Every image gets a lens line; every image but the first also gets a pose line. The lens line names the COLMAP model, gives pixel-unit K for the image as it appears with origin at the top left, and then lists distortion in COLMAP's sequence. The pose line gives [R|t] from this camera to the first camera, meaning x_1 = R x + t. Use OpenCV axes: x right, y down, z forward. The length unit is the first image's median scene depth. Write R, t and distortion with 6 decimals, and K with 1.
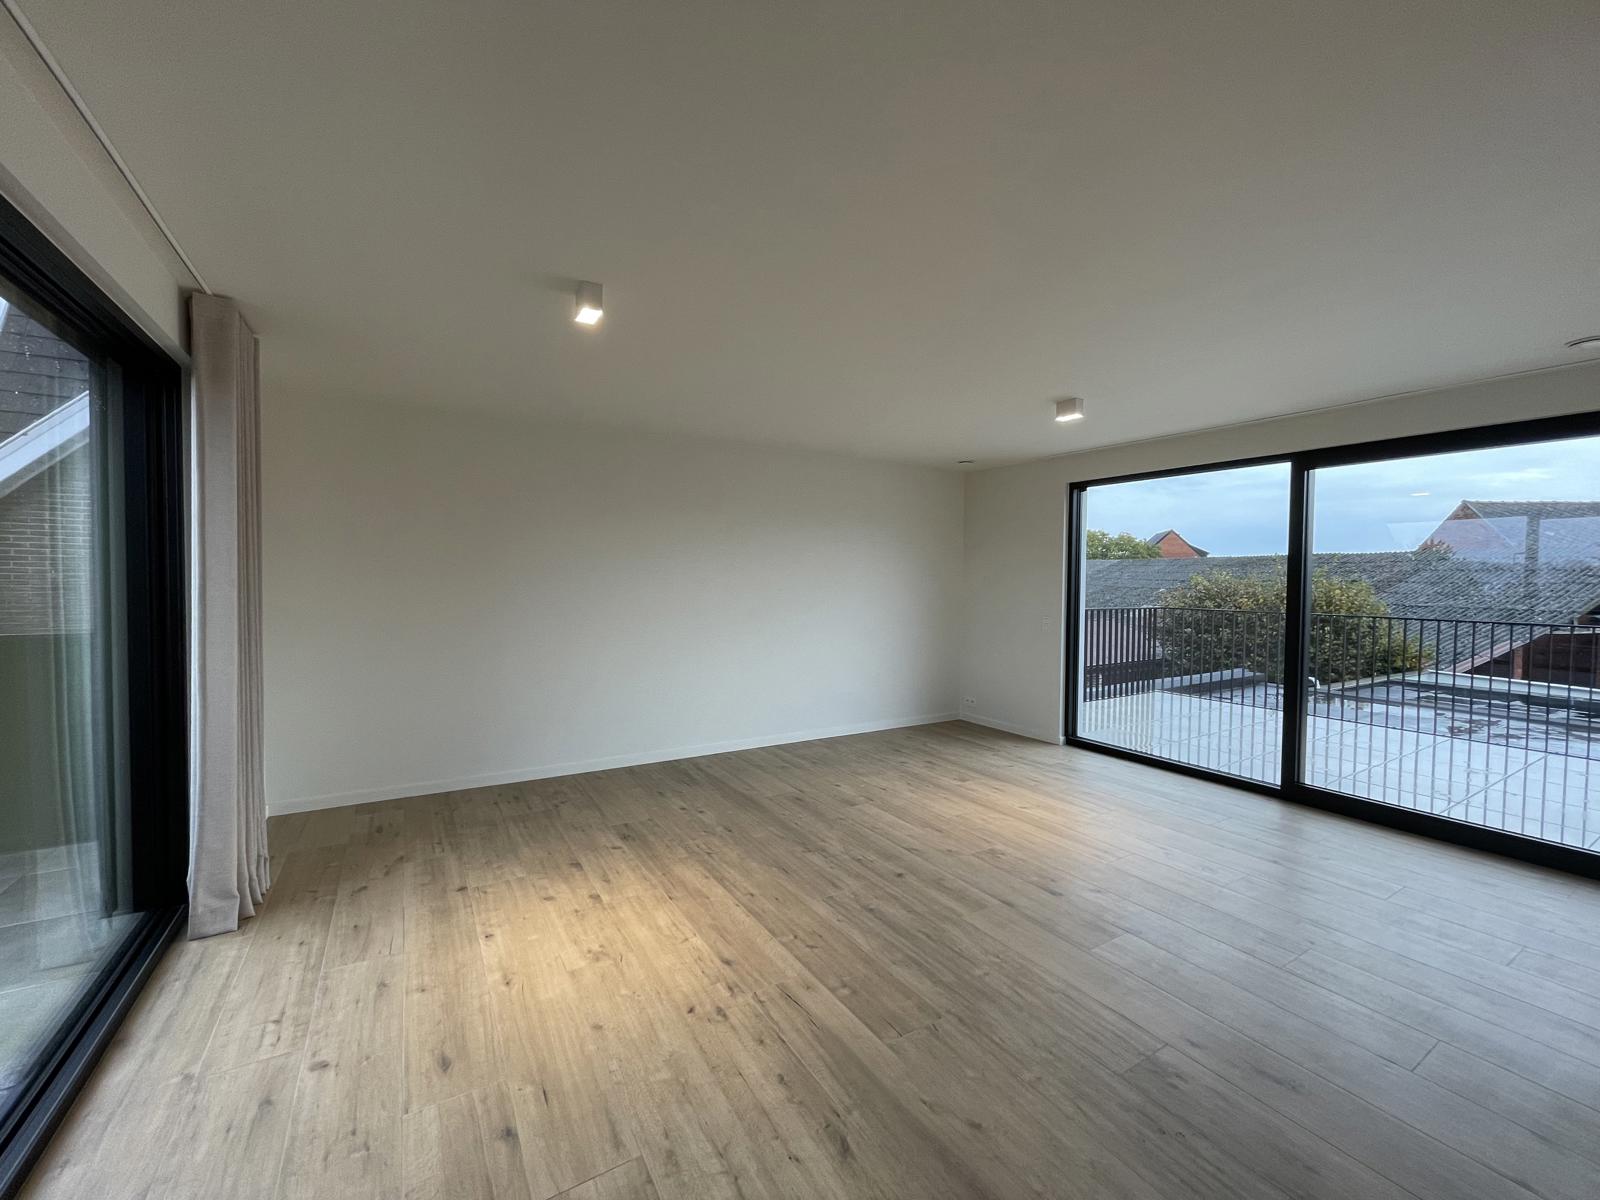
lens RADIAL K [[645.6, 0, 800.0], [0, 645.6, 600.0], [0, 0, 1]] dist [-0.002927, -0.000381]
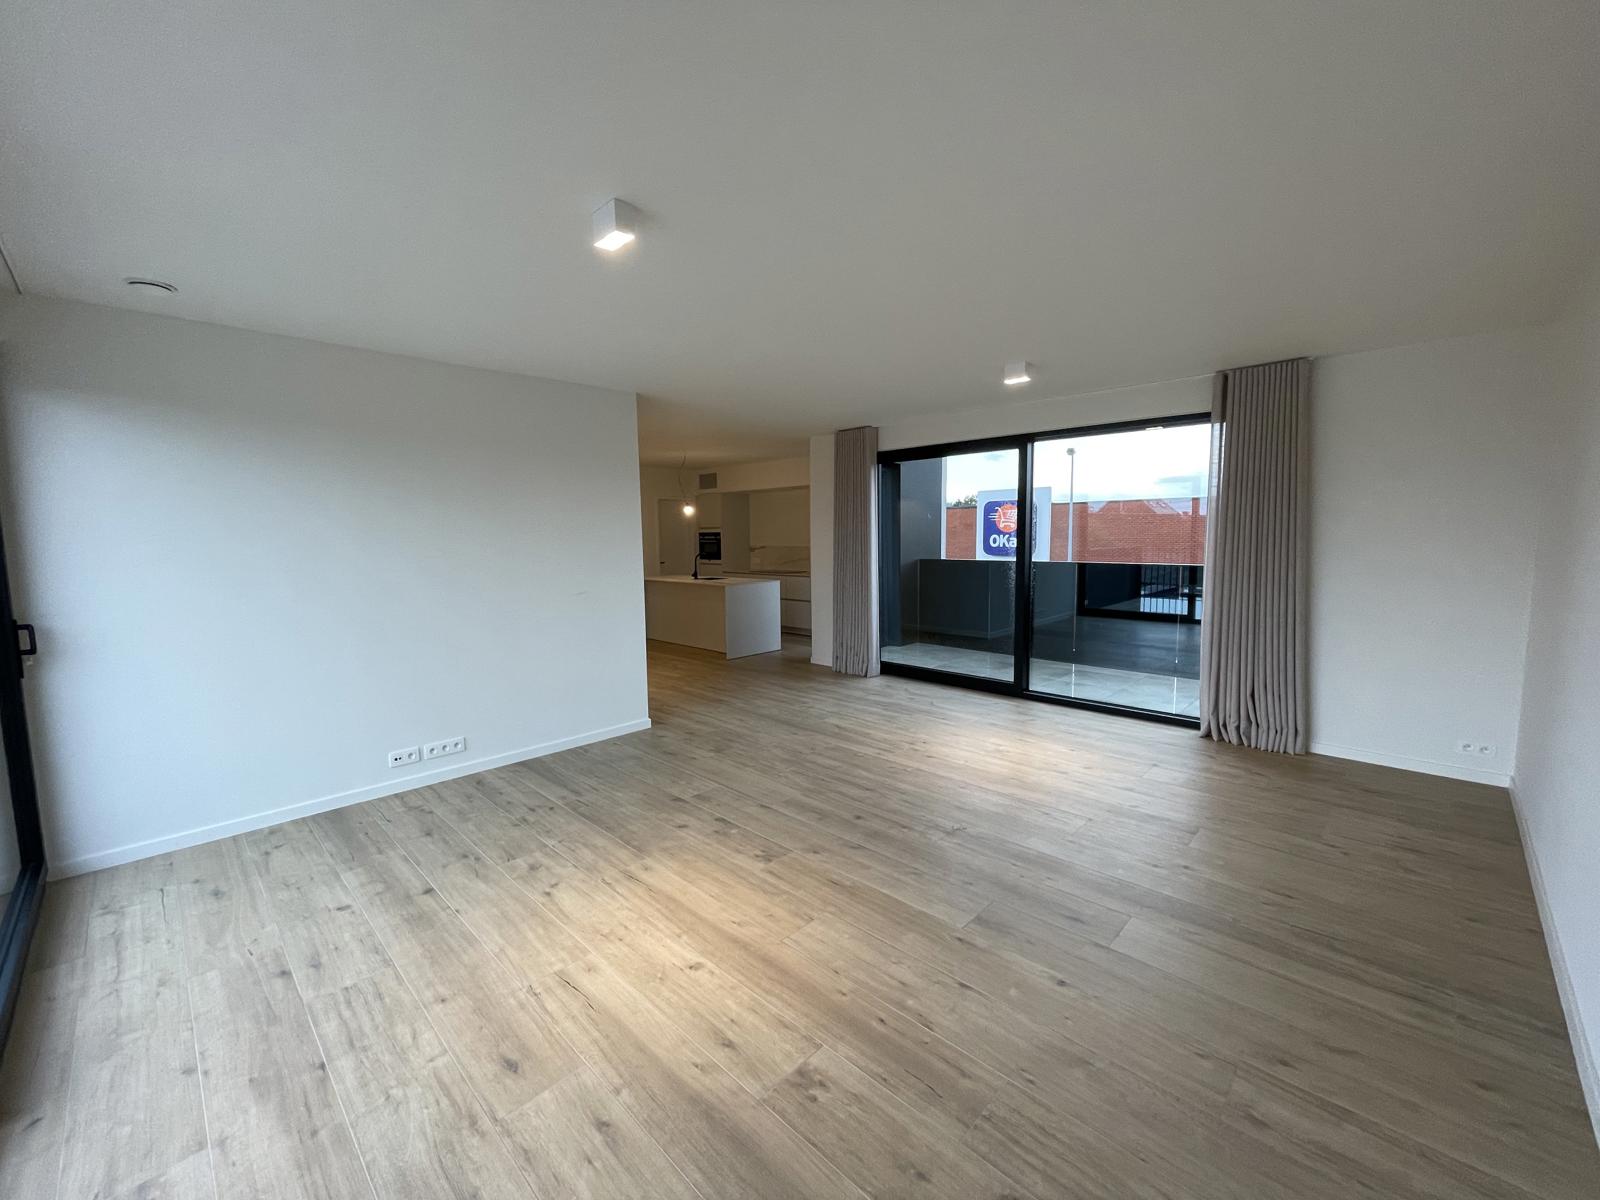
lens RADIAL K [[645.6, 0, 800.0], [0, 645.6, 600.0], [0, 0, 1]] dist [-0.002927, -0.000381]
pose [[-0.968652, 0.026490, -0.247004, 0.586101], [-0.006798, 0.991099, 0.132953, -0.082662], [0.248328, 0.130464, -0.959850, 2.280300]]
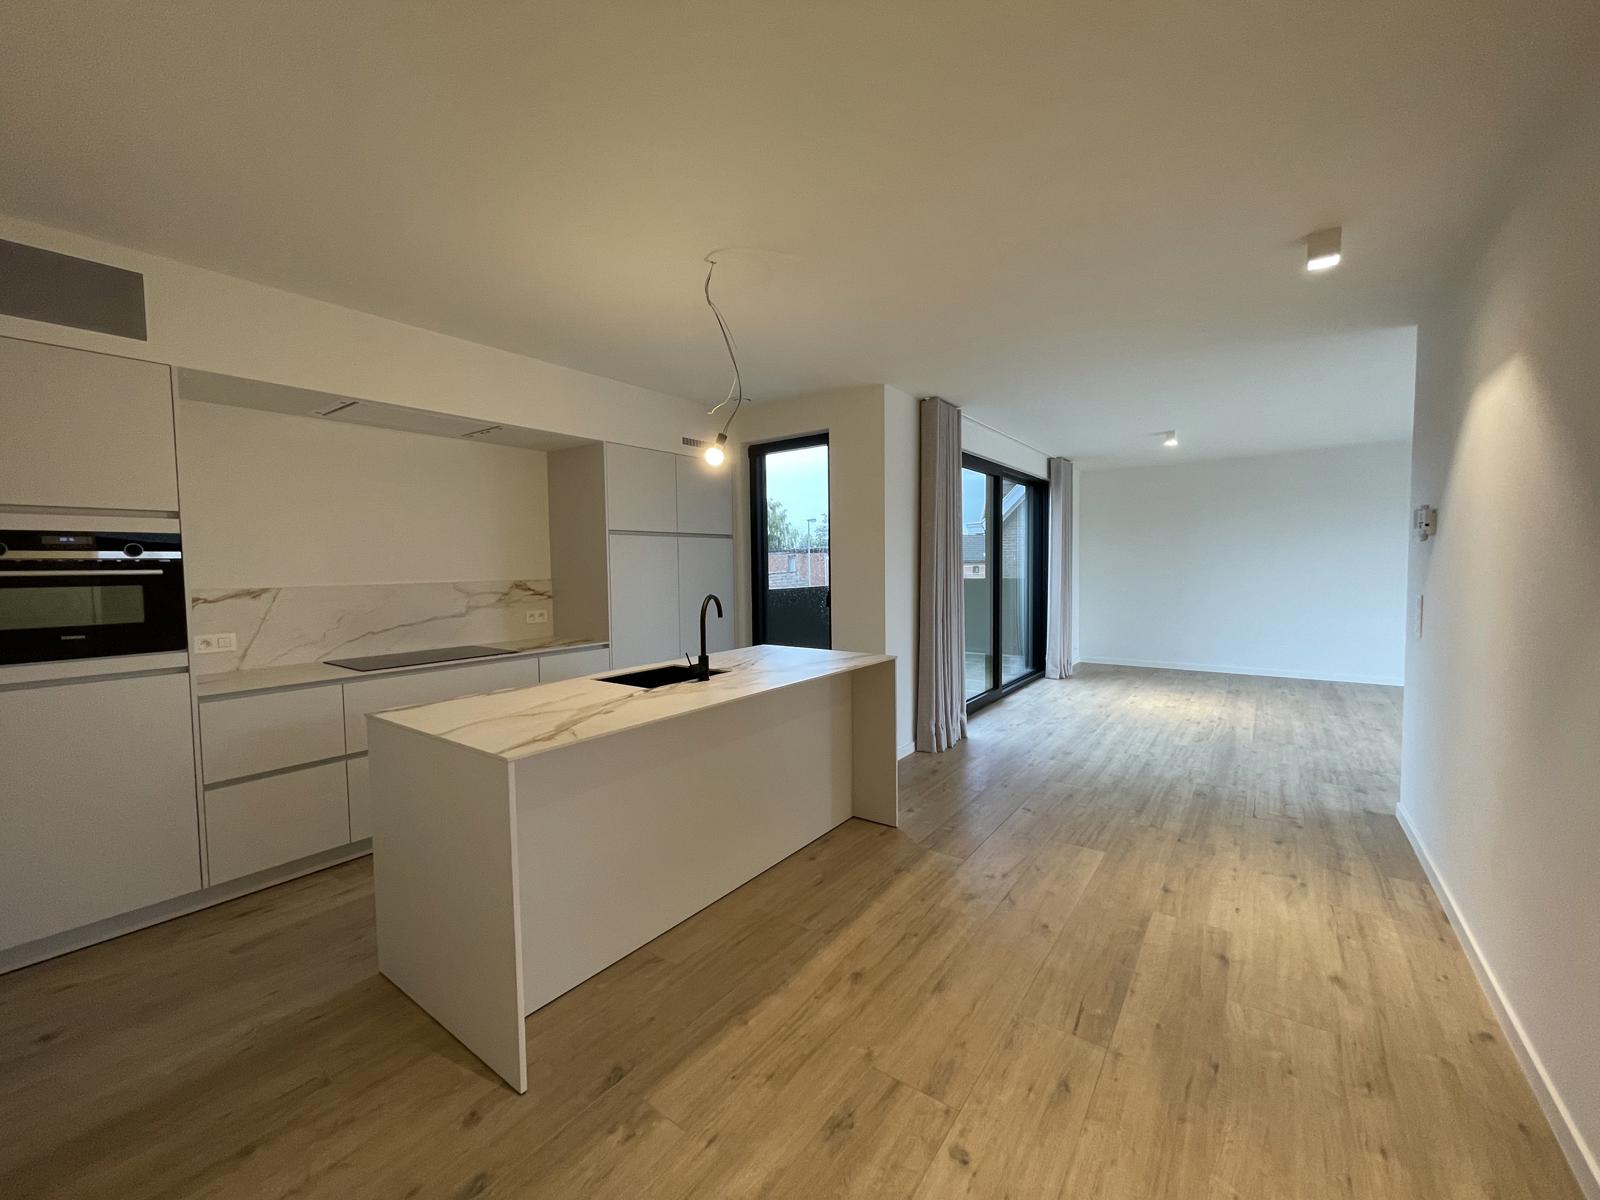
lens RADIAL K [[645.6, 0, 800.0], [0, 645.6, 600.0], [0, 0, 1]] dist [-0.002927, -0.000381]
pose [[0.381901, 0.030998, -0.923683, 1.246389], [-0.010481, 0.999518, 0.029210, 0.087679], [0.924144, -0.001474, 0.382042, -1.087147]]
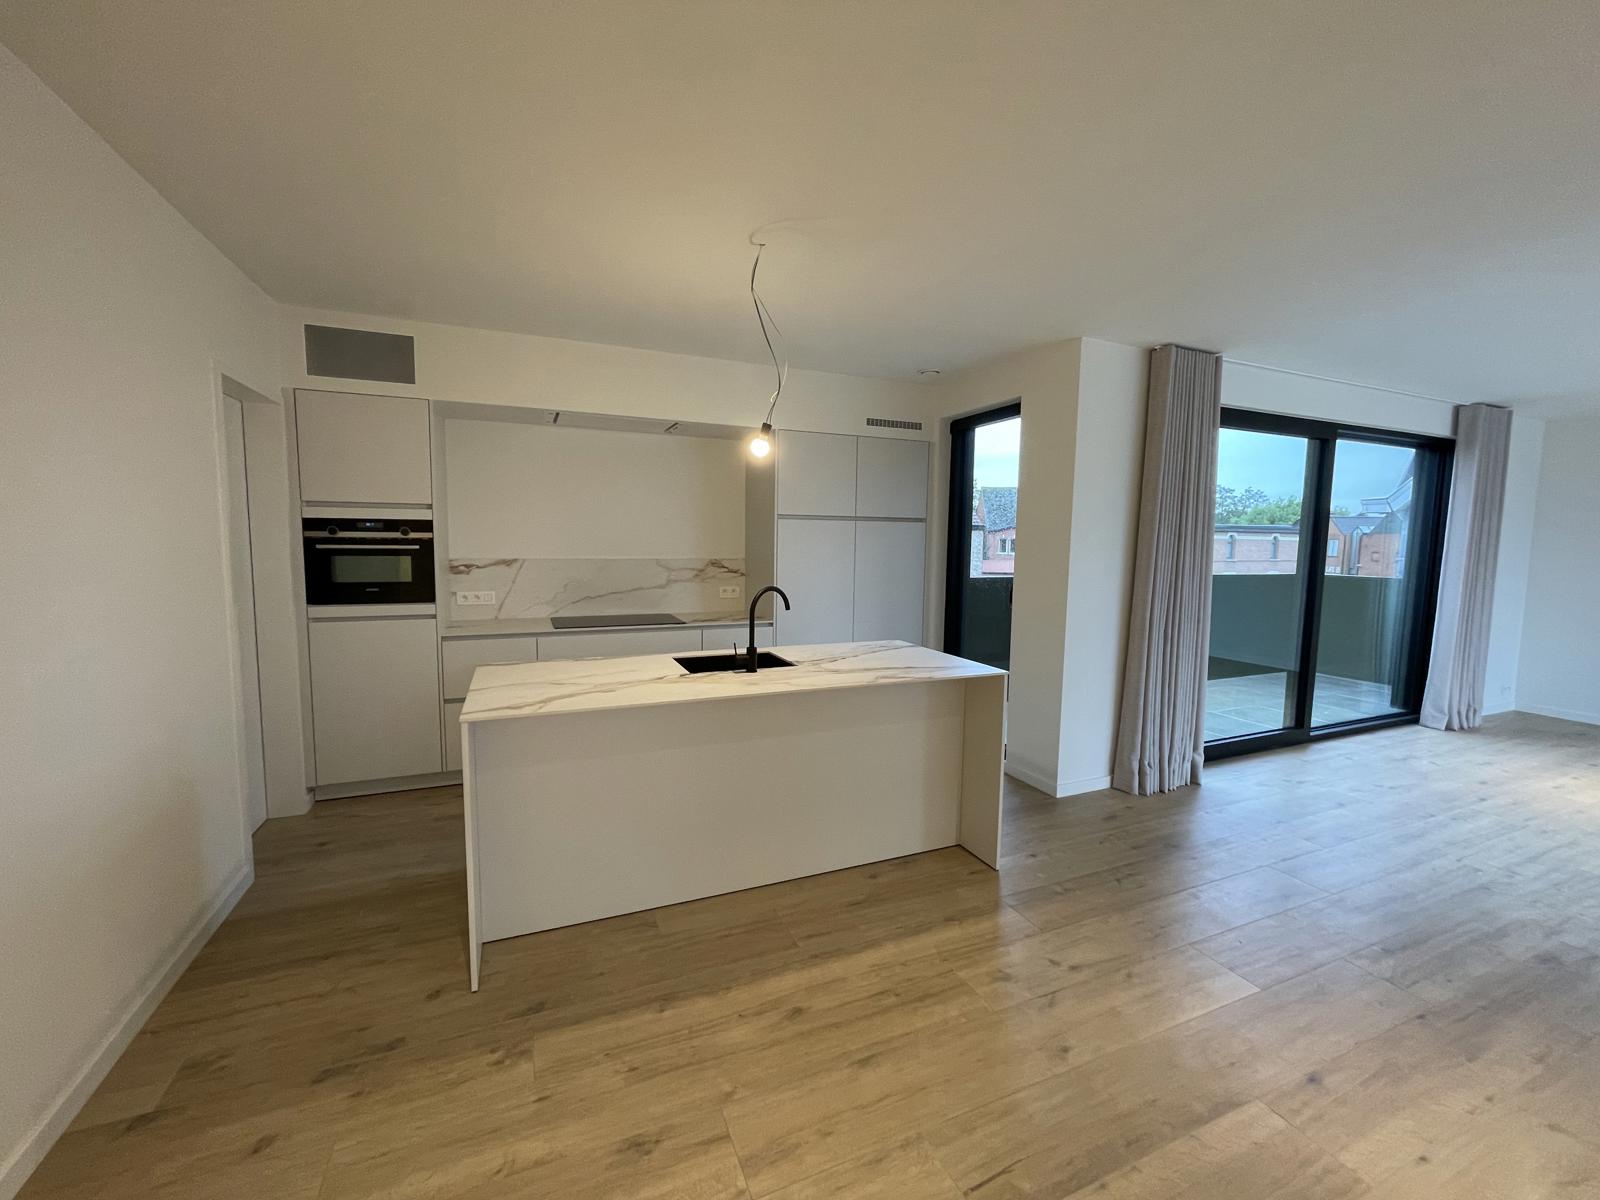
lens RADIAL K [[645.6, 0, 800.0], [0, 645.6, 600.0], [0, 0, 1]] dist [-0.002927, -0.000381]
pose [[-0.144046, 0.079249, -0.986393, 1.241387], [-0.048657, 0.995015, 0.087048, 0.041966], [0.988374, 0.060534, -0.139472, -0.650080]]
